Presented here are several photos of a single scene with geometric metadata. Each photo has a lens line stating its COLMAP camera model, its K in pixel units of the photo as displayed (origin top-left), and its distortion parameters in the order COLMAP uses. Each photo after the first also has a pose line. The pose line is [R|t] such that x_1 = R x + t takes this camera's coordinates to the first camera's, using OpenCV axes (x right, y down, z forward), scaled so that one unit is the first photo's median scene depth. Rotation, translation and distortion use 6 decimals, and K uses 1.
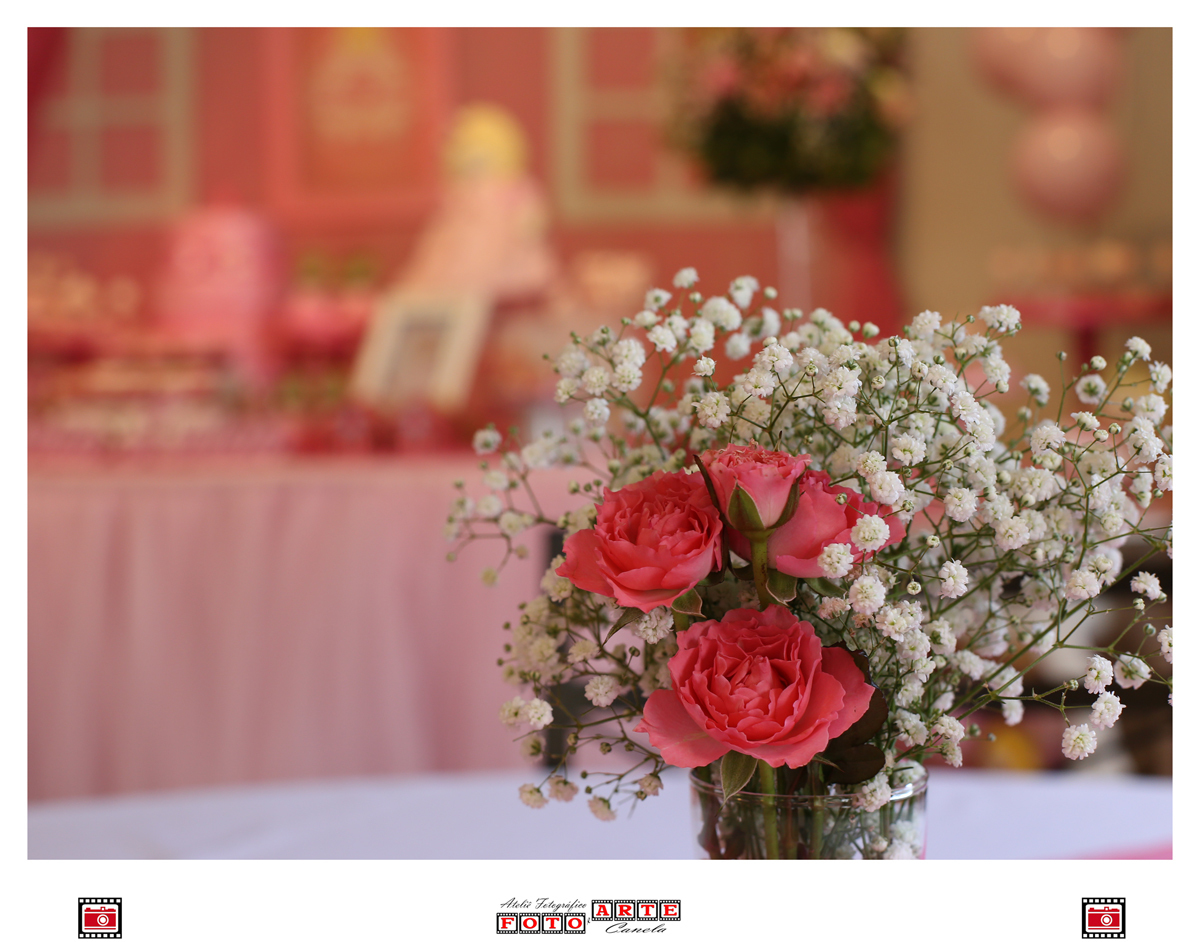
lens RADIAL K [[2521.3, 0, 600.0], [0, 2521.3, 471.0], [0, 0, 1]] dist [-0.200532, -0.066631]
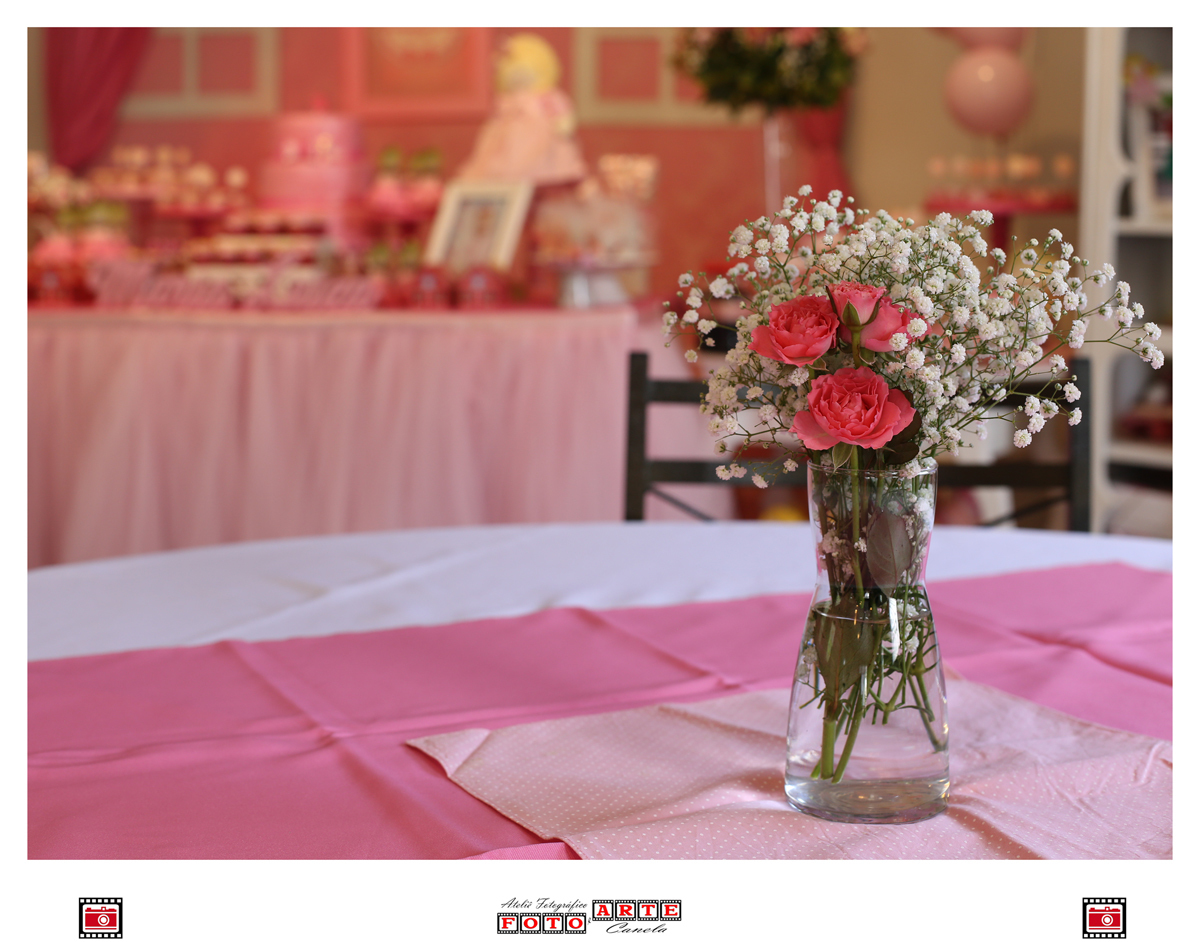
lens RADIAL K [[2521.3, 0, 600.0], [0, 2521.3, 471.0], [0, 0, 1]] dist [-0.200532, -0.066631]
pose [[0.998851, 0.013852, 0.045875, -0.208374], [-0.016062, 0.998710, 0.048167, 0.042714], [-0.045148, -0.048849, 0.997785, -0.860114]]
